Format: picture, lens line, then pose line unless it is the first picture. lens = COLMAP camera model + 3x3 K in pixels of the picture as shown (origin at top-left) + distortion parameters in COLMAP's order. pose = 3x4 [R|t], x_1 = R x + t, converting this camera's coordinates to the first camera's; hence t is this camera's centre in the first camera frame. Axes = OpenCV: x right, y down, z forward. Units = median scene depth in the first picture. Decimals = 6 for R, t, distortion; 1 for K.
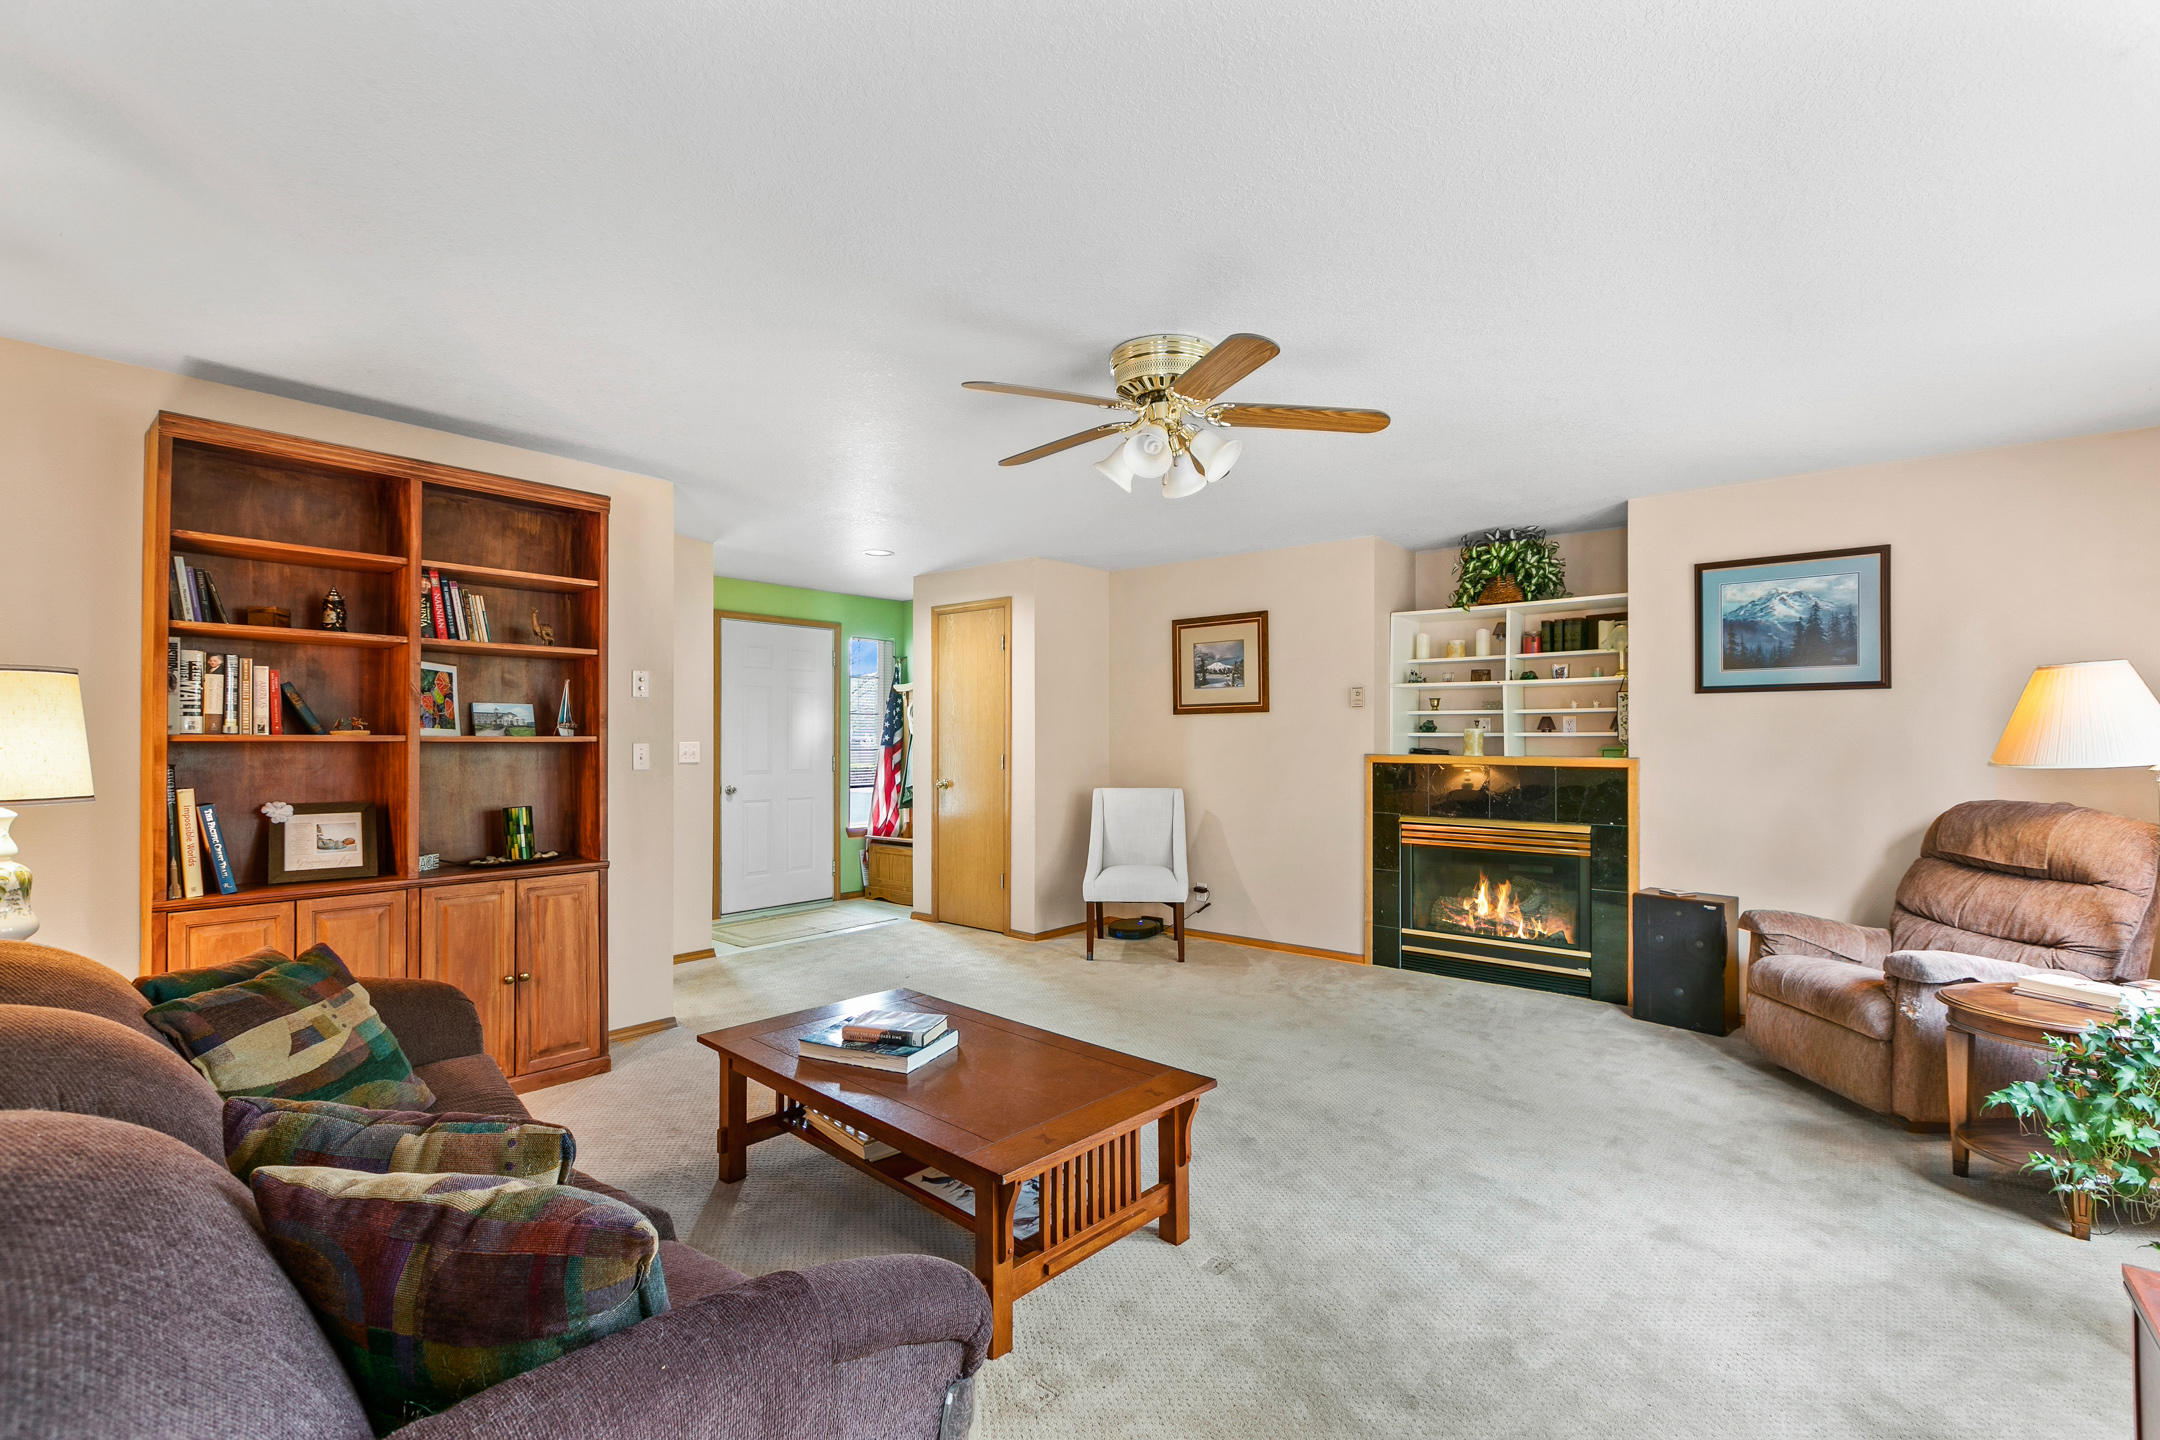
lens RADIAL K [[975.3, 0, 1077.0], [0, 975.3, 730.0], [0, 0, 1]] dist [0.002611, 0.000314]
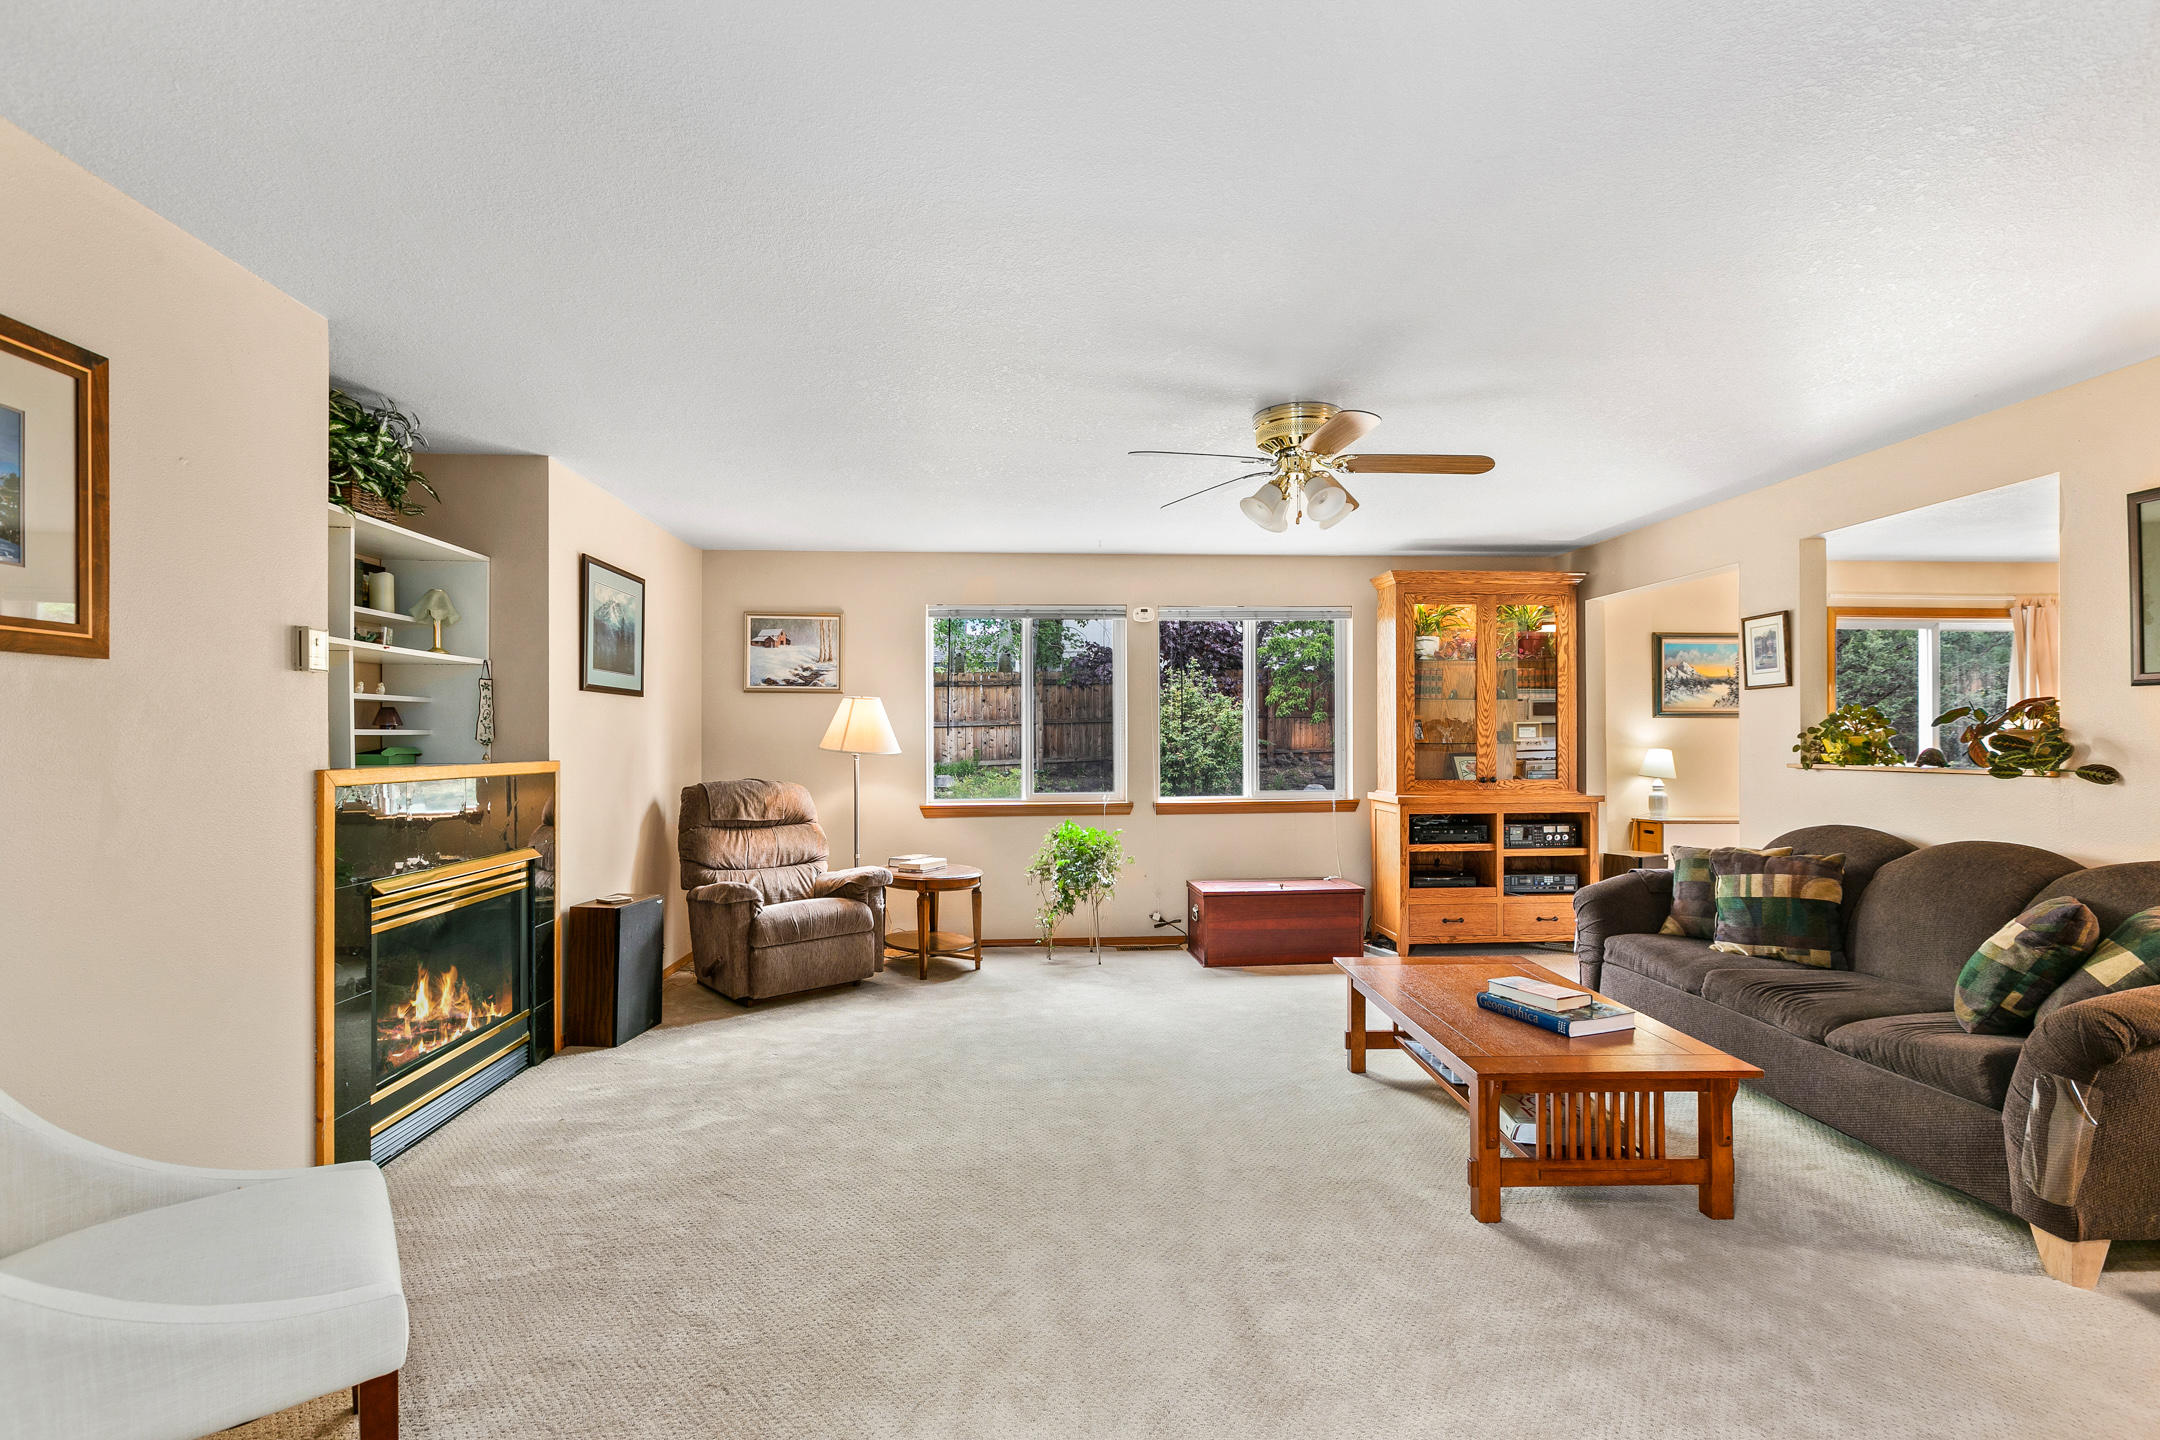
lens RADIAL K [[975.3, 0, 1080.3], [0, 975.3, 727.9], [0, 0, 1]] dist [0.002611, 0.000314]
pose [[-0.715660, 0.011508, 0.698354, -0.367346], [-0.001960, 0.999827, -0.018483, 0.013653], [-0.698446, -0.014596, -0.715514, 1.327709]]
